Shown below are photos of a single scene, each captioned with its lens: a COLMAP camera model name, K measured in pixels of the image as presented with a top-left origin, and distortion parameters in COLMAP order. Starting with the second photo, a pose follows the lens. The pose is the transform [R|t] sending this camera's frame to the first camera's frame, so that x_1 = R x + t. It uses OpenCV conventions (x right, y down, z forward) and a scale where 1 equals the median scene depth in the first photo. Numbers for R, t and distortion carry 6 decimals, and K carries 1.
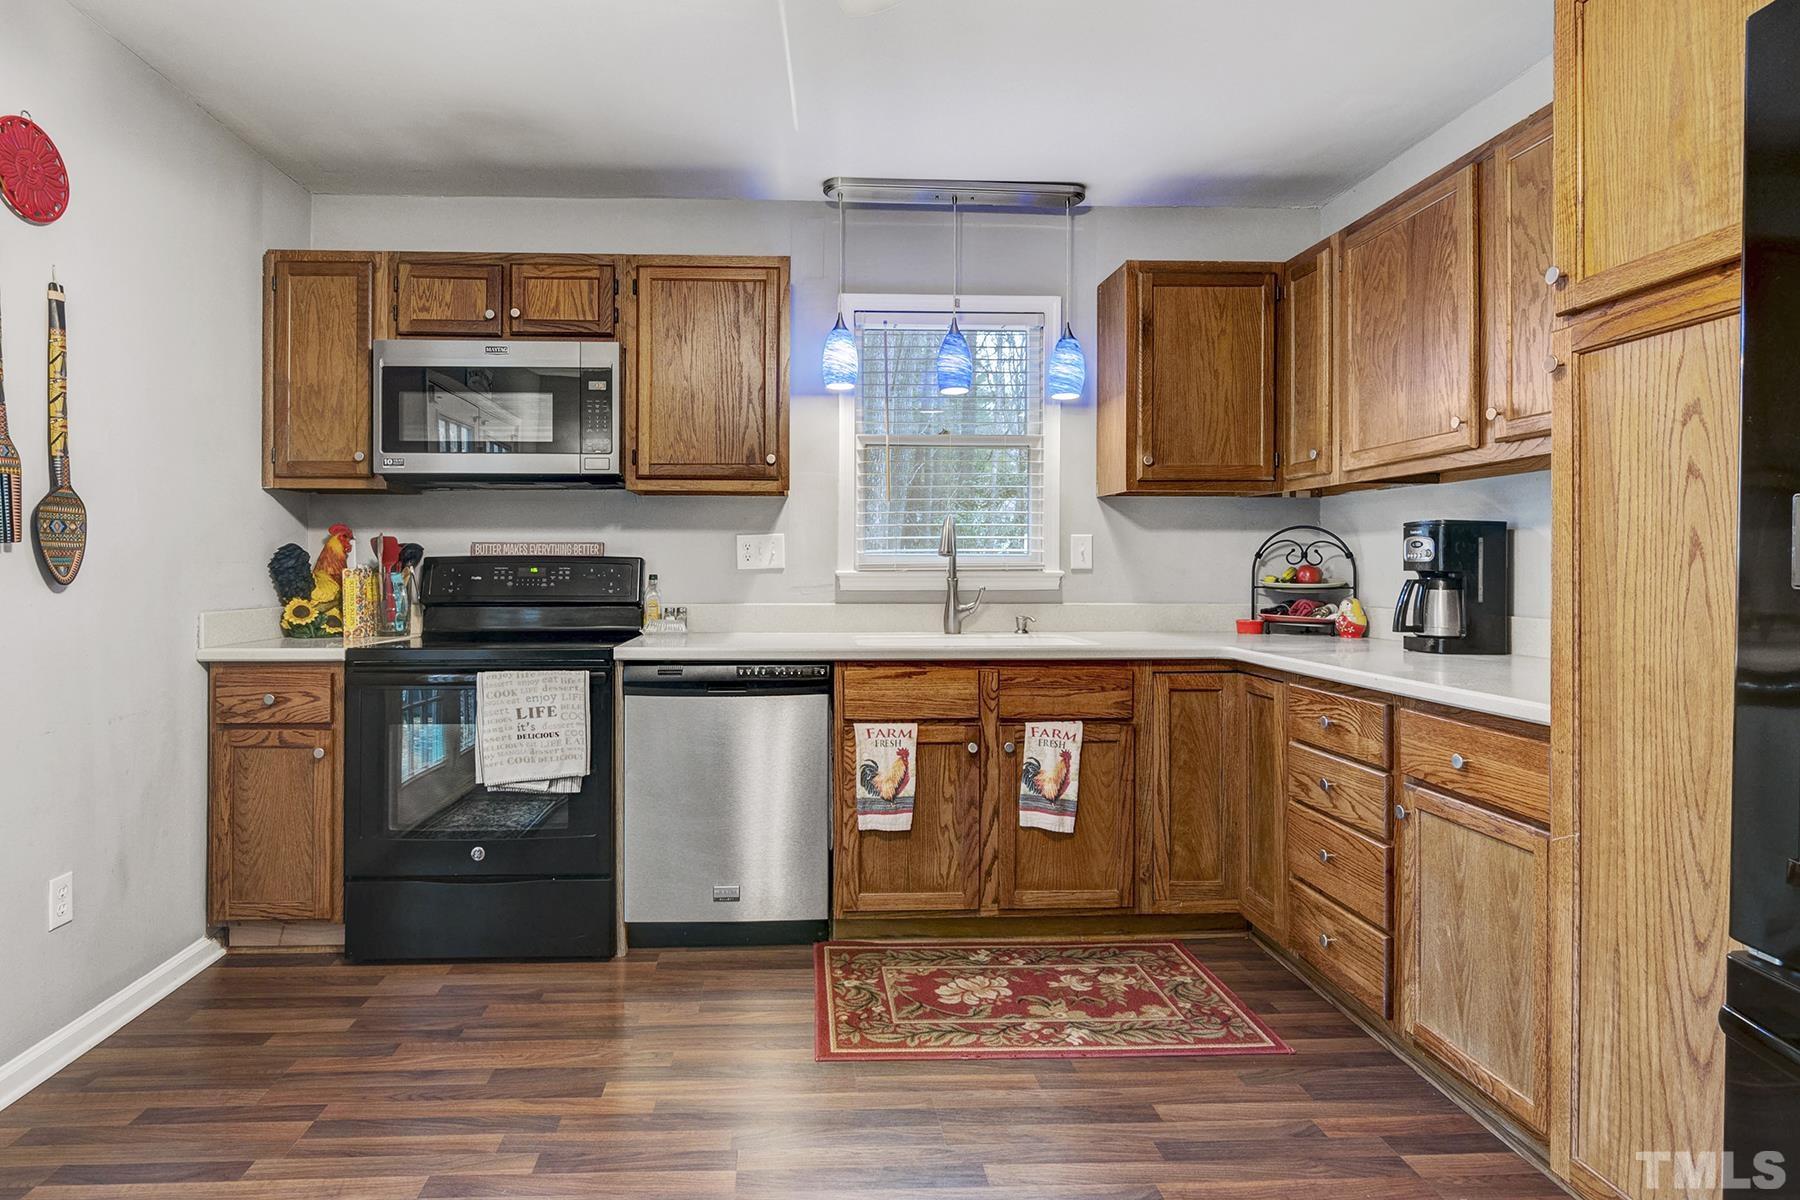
lens RADIAL K [[944.7, 0, 814.4], [0, 944.7, 561.7], [0, 0, 1]] dist [-0.003307, 0.000099]
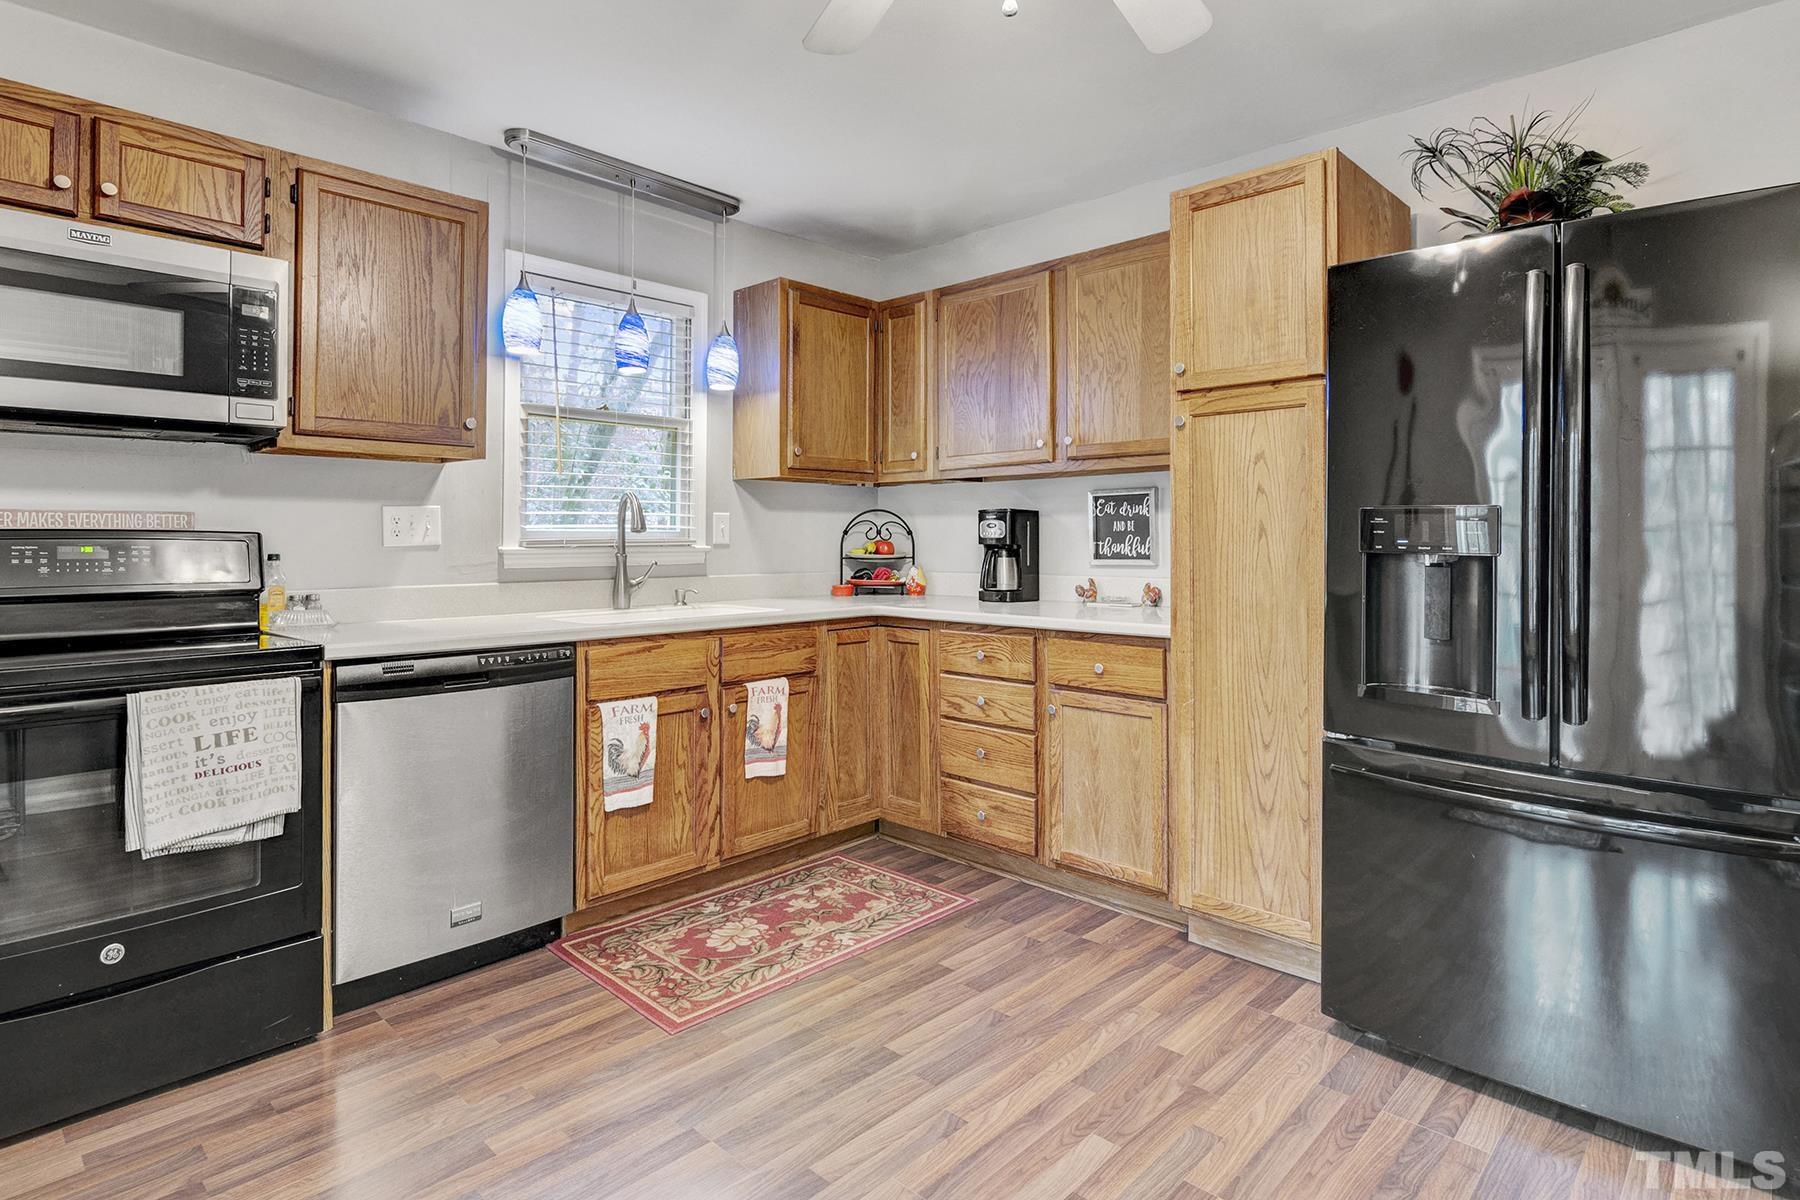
lens RADIAL K [[948.9, 0, 893.2], [0, 948.9, 522.4], [0, 0, 1]] dist [-0.001543, 0.000009]
pose [[0.716406, 0.010852, 0.697599, -0.425361], [-0.000877, 0.999892, -0.014654, -0.001966], [-0.697683, 0.009887, 0.716339, 0.083606]]
